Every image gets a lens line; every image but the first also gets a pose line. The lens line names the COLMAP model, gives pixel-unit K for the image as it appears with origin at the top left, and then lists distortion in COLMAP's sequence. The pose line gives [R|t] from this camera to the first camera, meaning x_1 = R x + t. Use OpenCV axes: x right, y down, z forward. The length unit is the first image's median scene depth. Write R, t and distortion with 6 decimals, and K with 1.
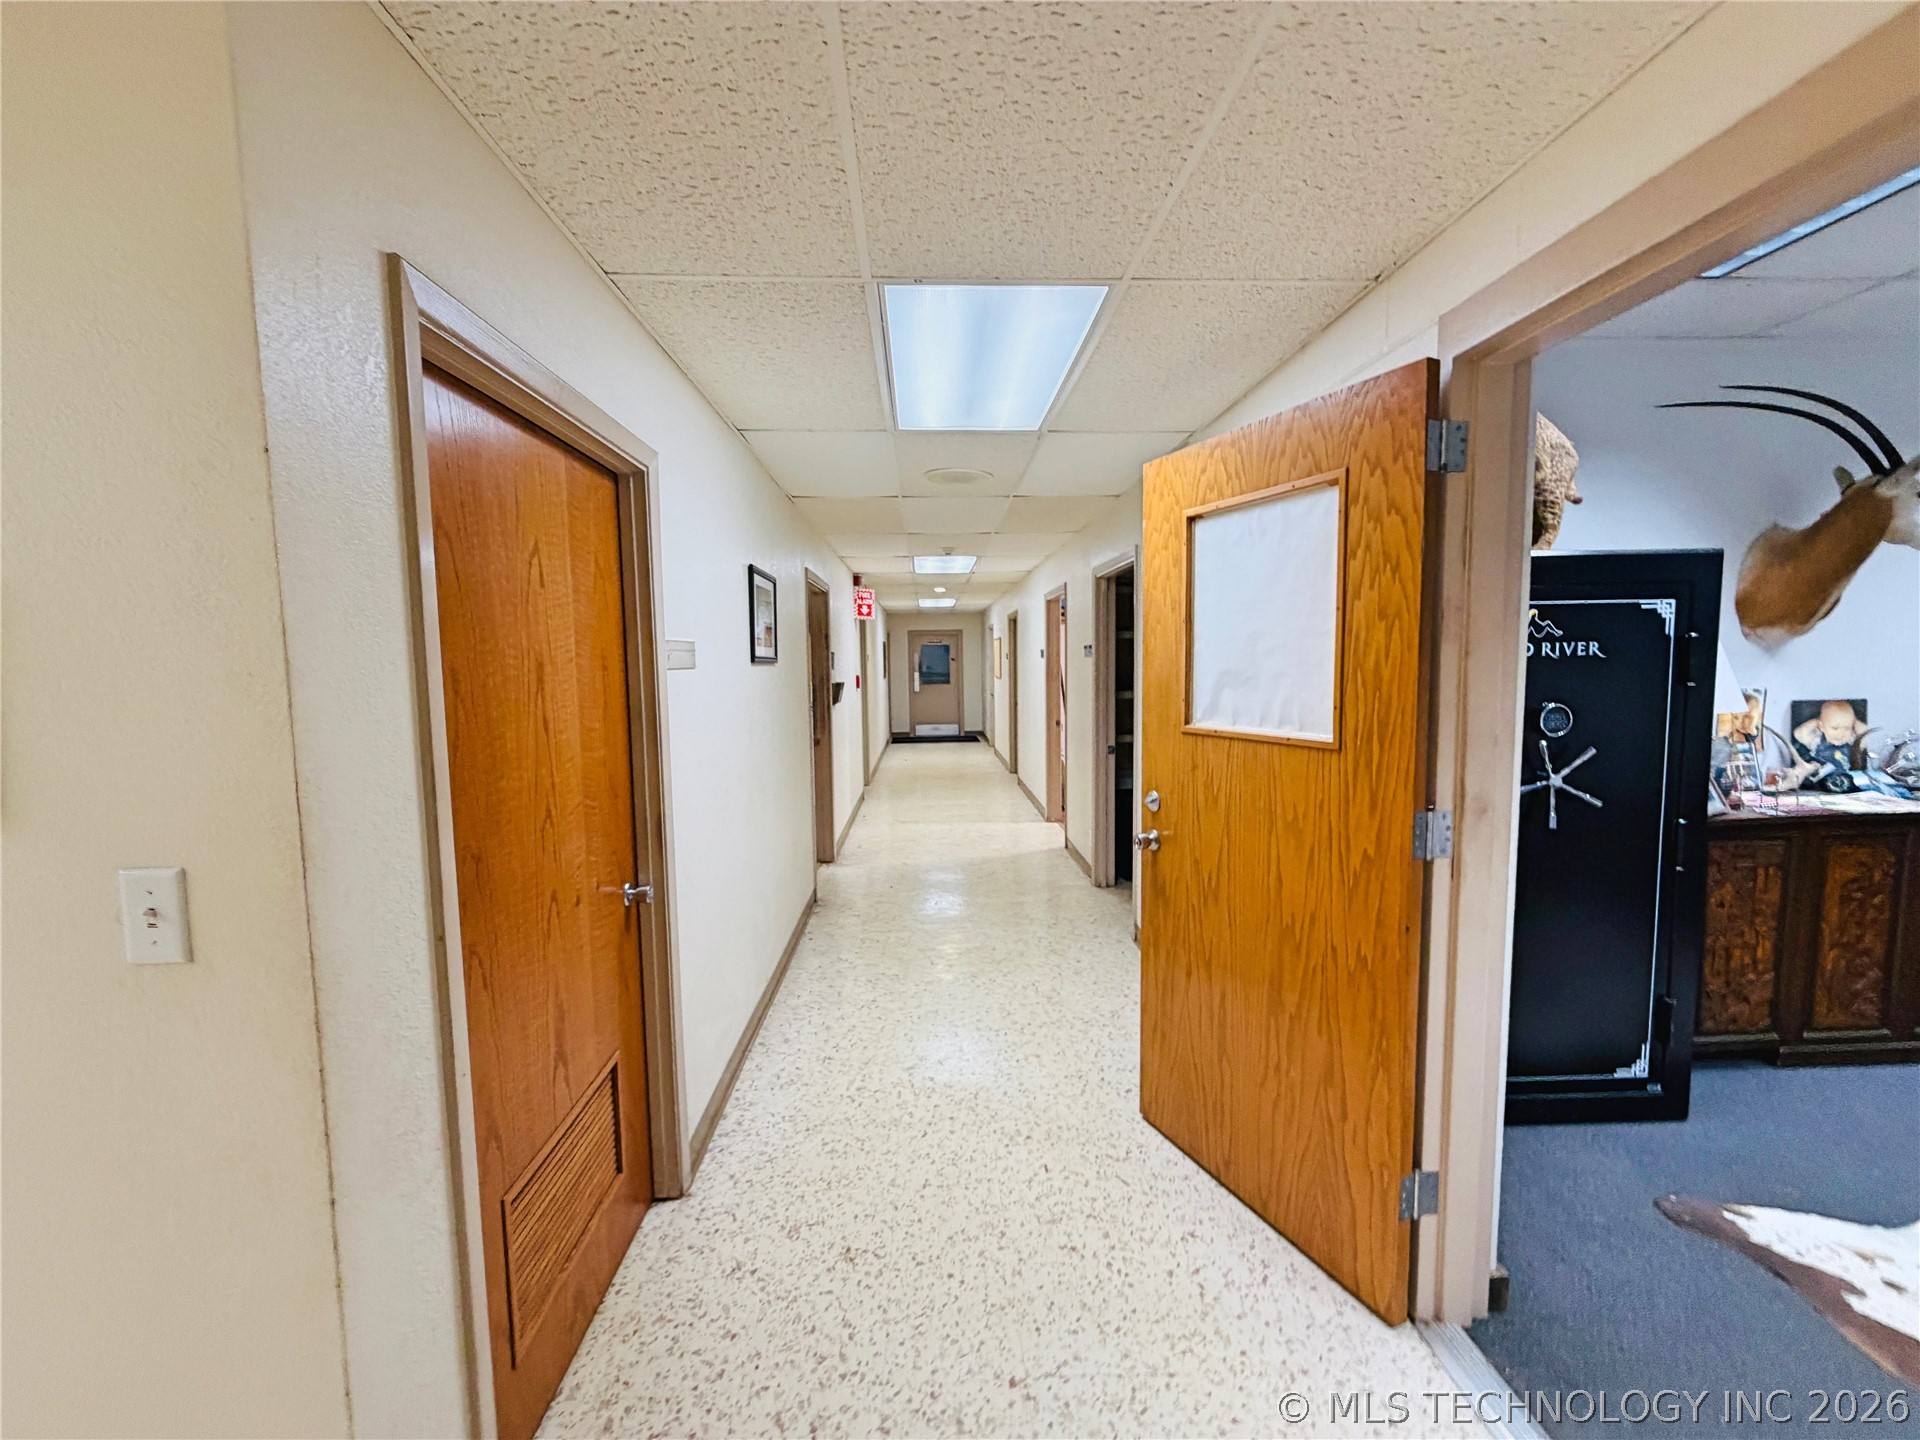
lens RADIAL K [[766.0, 0, 955.8], [0, 766.0, 722.7], [0, 0, 1]] dist [-0.000159, 0.000518]
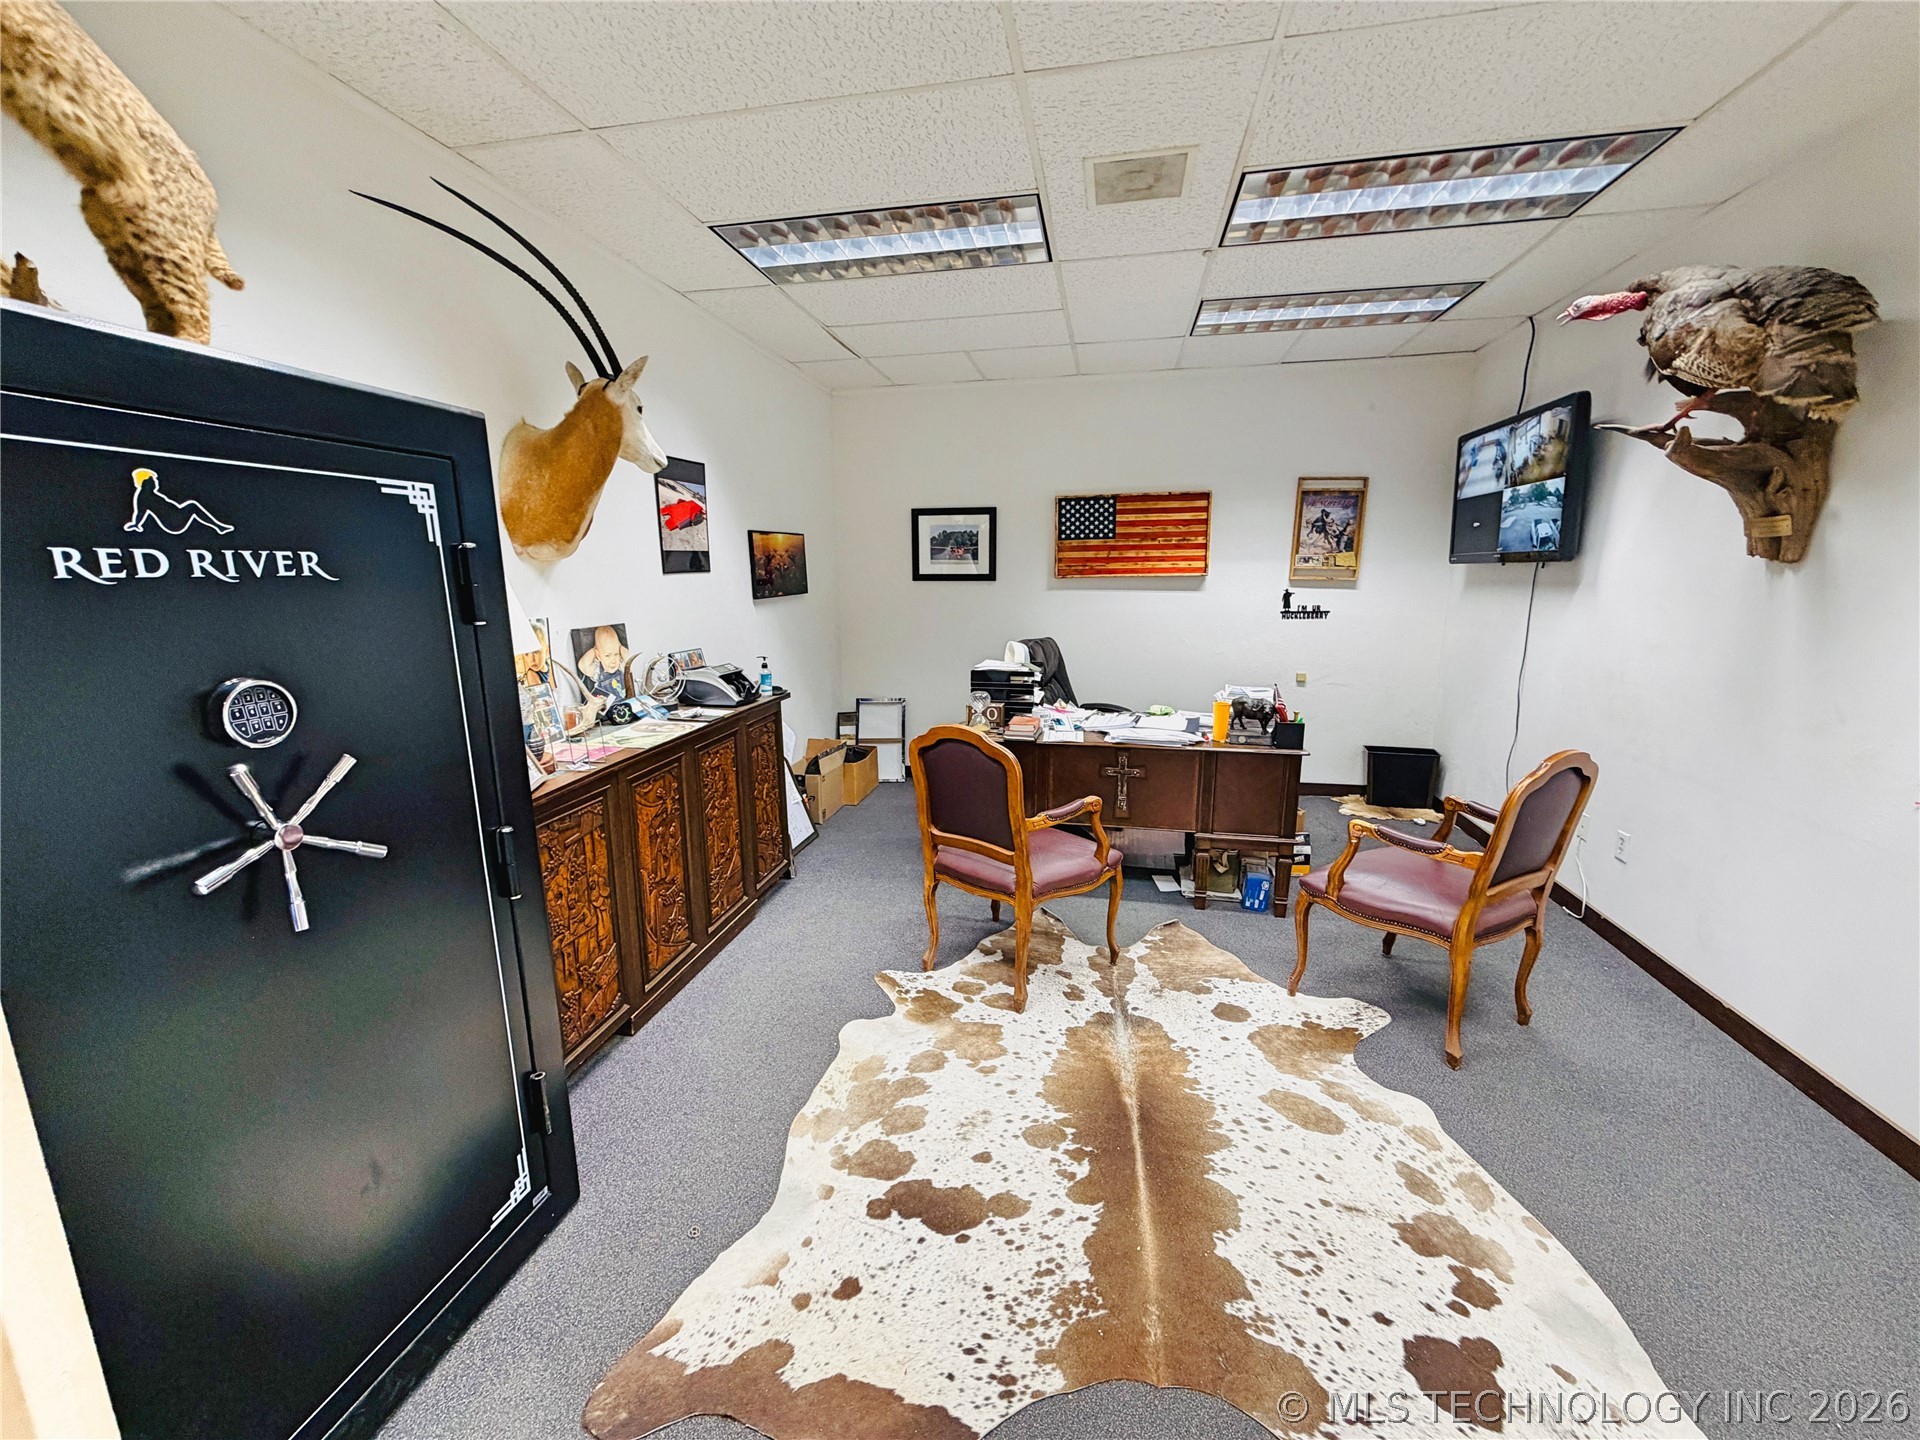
lens RADIAL K [[766.0, 0, 955.8], [0, 766.0, 722.7], [0, 0, 1]] dist [-0.000159, 0.000518]
pose [[0.238176, -0.177202, 0.954920, 0.363509], [0.083631, 0.983305, 0.161610, -0.033202], [-0.967615, 0.041369, 0.249020, 0.390219]]
